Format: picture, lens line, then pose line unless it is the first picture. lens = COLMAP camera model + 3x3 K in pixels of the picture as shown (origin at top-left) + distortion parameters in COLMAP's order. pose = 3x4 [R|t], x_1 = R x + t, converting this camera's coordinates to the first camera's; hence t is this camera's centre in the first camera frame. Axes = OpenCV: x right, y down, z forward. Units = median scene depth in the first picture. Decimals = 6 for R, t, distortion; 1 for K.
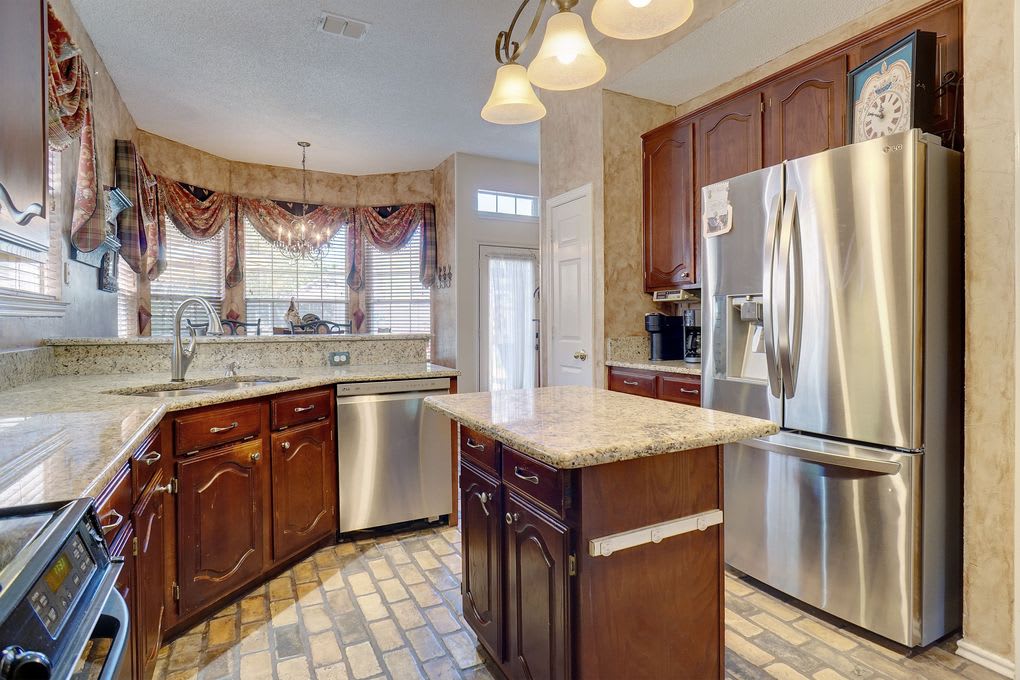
lens RADIAL K [[530.8, 0, 510.9], [0, 530.8, 333.8], [0, 0, 1]] dist [-0.007286, -0.000312]
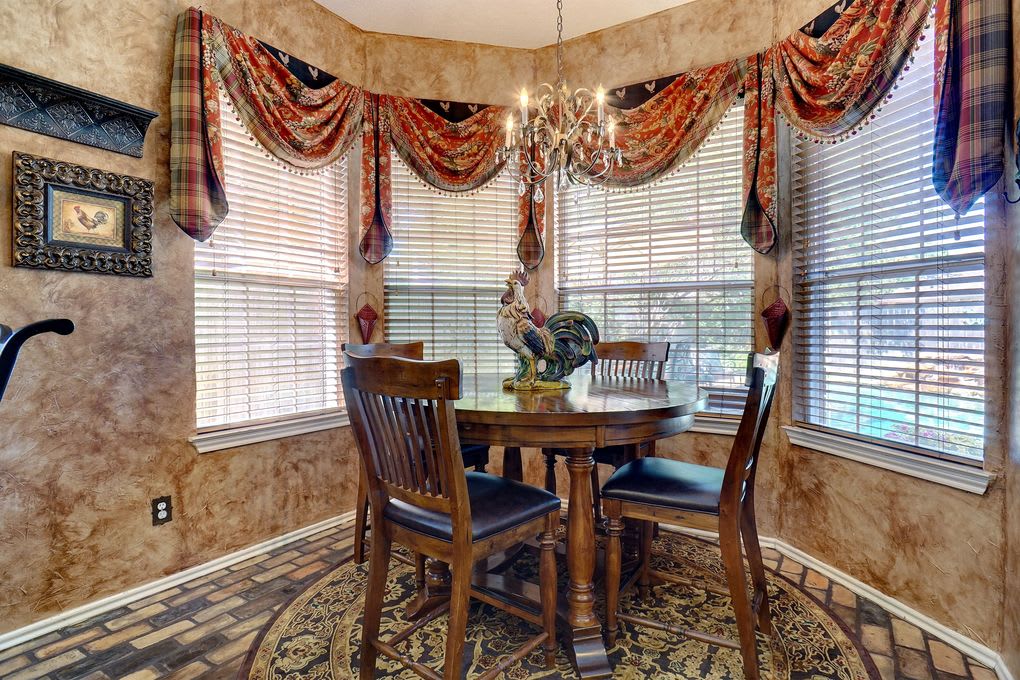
lens RADIAL K [[530.8, 0, 519.2], [0, 530.8, 331.9], [0, 0, 1]] dist [-0.007286, -0.000312]
pose [[0.512165, 0.007021, -0.858858, -0.039899], [-0.020753, 0.999776, -0.004203, -0.016998], [0.858636, 0.019976, 0.512196, 0.676506]]
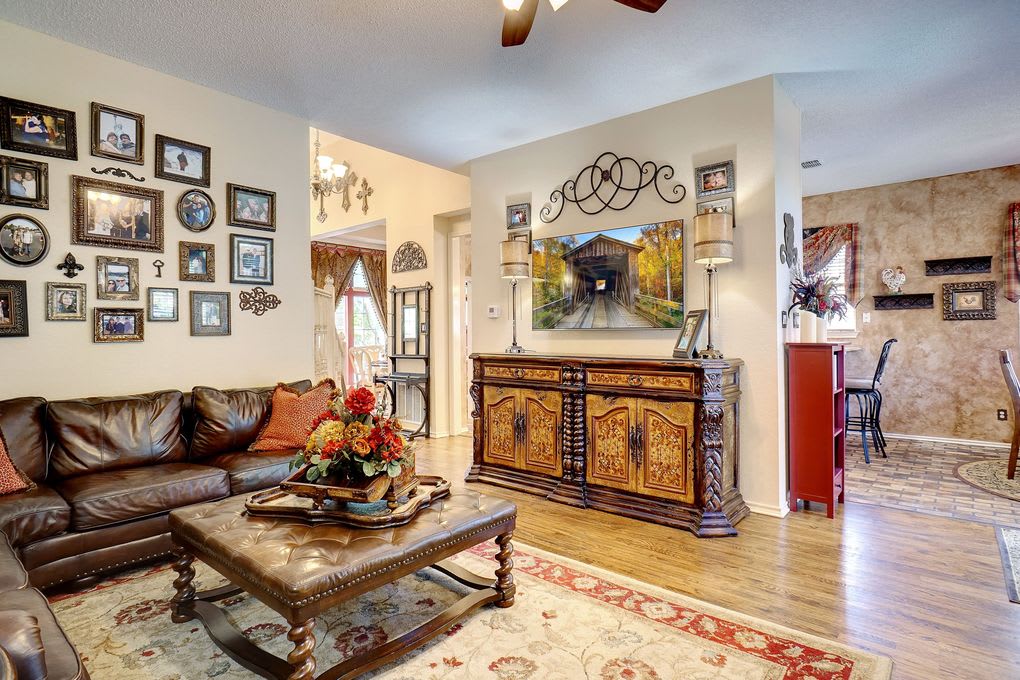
lens RADIAL K [[530.8, 0, 514.6], [0, 530.8, 336.0], [0, 0, 1]] dist [-0.007286, -0.000312]
pose [[-0.925633, 0.007842, -0.378341, 0.621632], [0.001898, 0.999869, 0.016081, -0.038338], [0.378418, 0.014167, -0.925526, 1.168987]]
